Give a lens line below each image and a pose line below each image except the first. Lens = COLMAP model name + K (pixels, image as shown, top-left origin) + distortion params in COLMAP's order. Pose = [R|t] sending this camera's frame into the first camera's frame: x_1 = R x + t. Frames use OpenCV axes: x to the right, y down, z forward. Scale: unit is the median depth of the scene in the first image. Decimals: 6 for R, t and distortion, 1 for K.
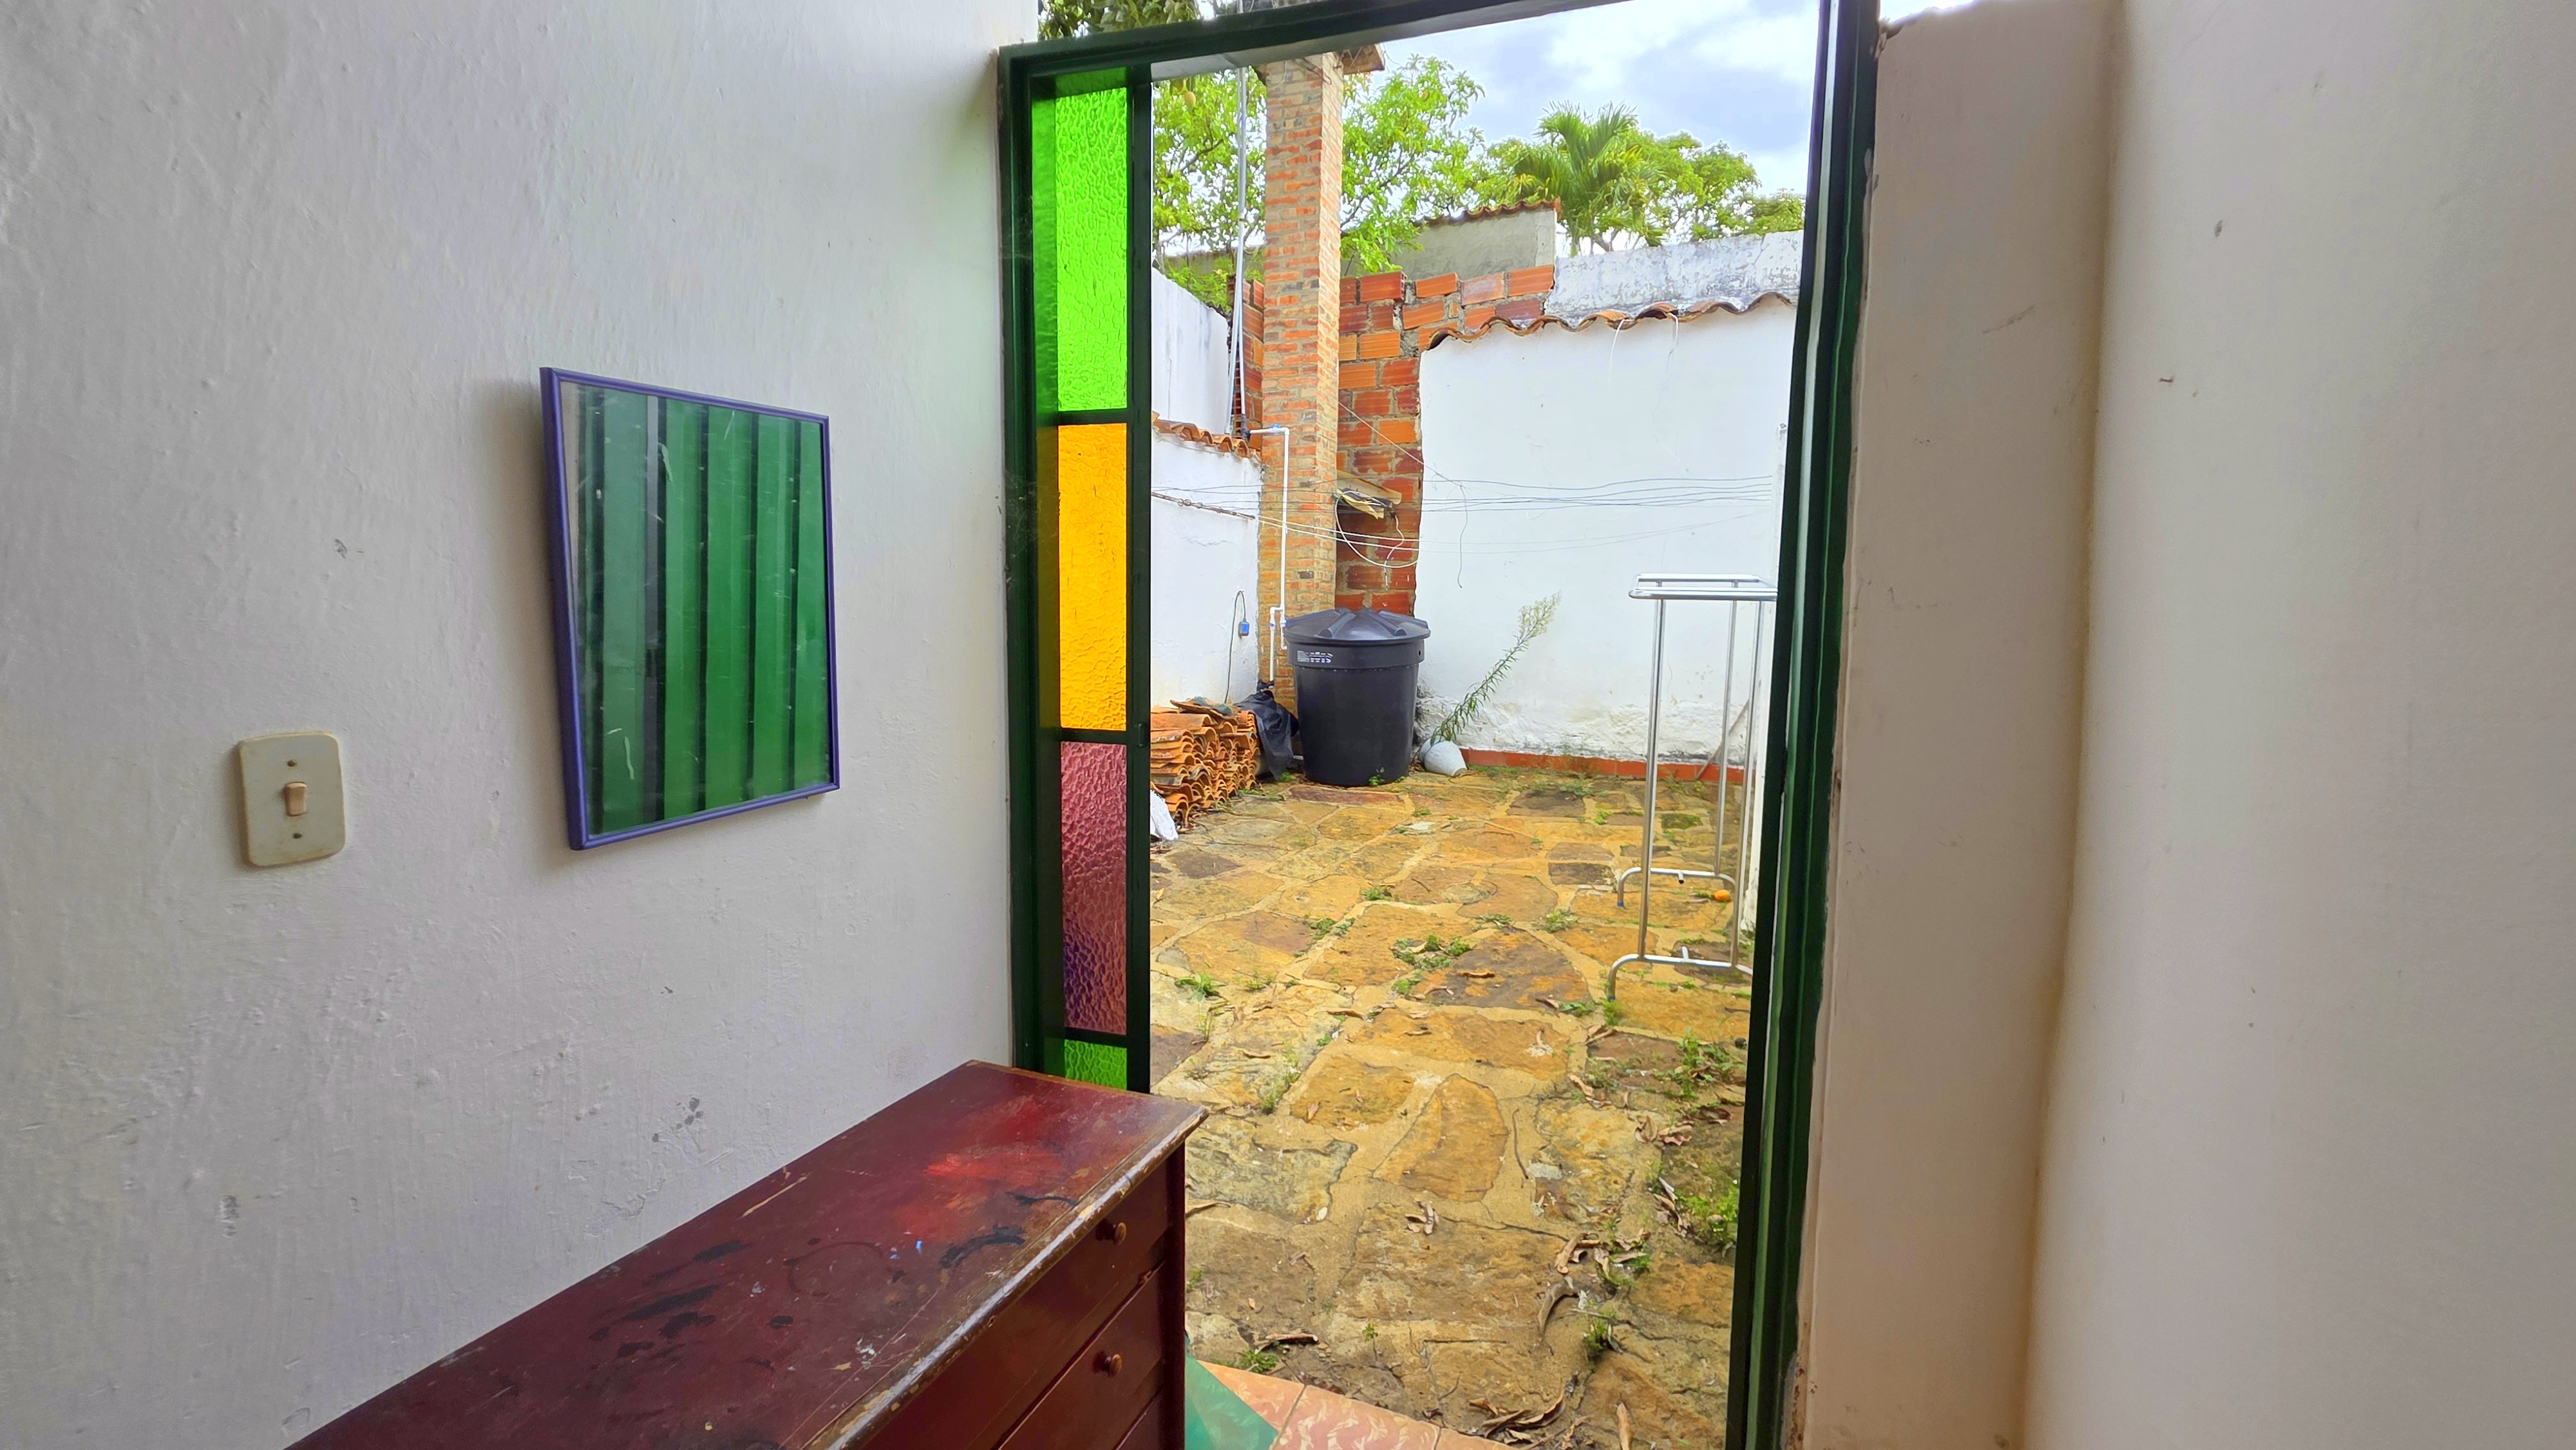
lens RADIAL K [[1000.5, 0, 1299.5], [0, 1000.5, 696.5], [0, 0, 1]] dist [0.000419, -0.000297]
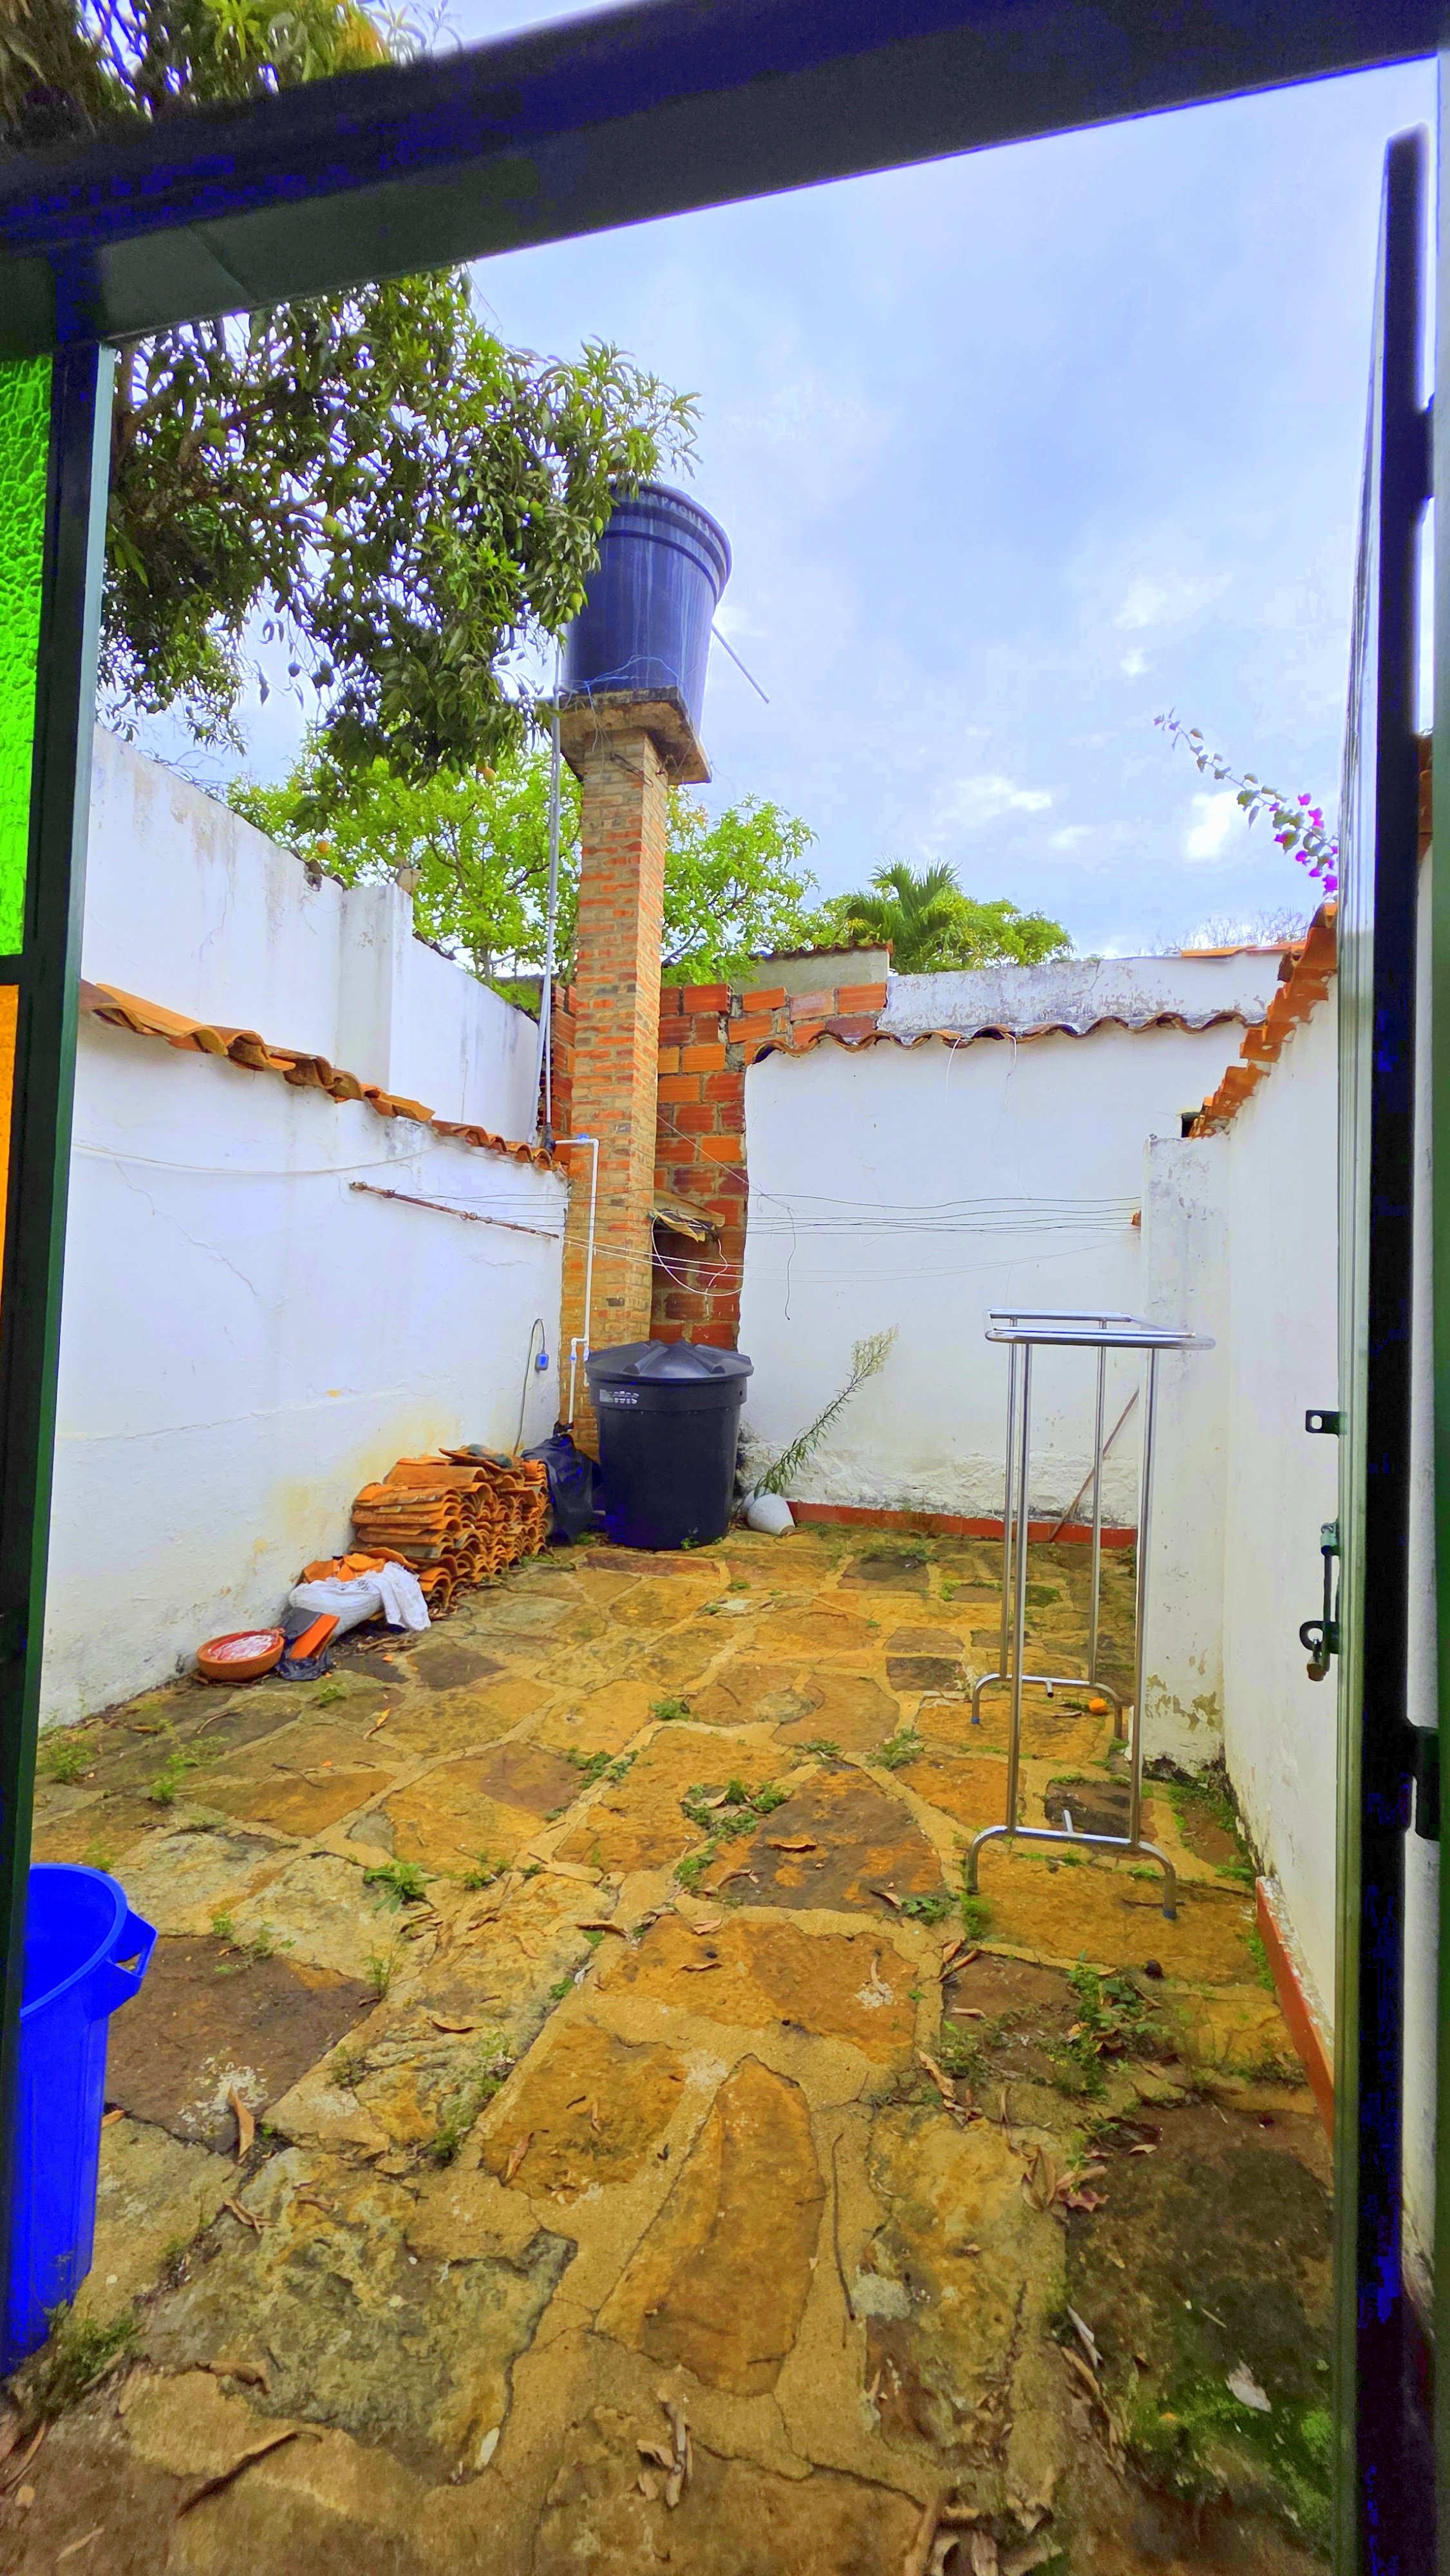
lens RADIAL K [[1000.5, 0, 740.5], [0, 1000.5, 1292.9], [0, 0, 1]] dist [0.000419, -0.000297]
pose [[0.995054, 0.020290, 0.097237, 0.040054], [-0.007419, 0.991362, -0.130941, -0.019093], [-0.099054, 0.129572, 0.986610, 0.150106]]
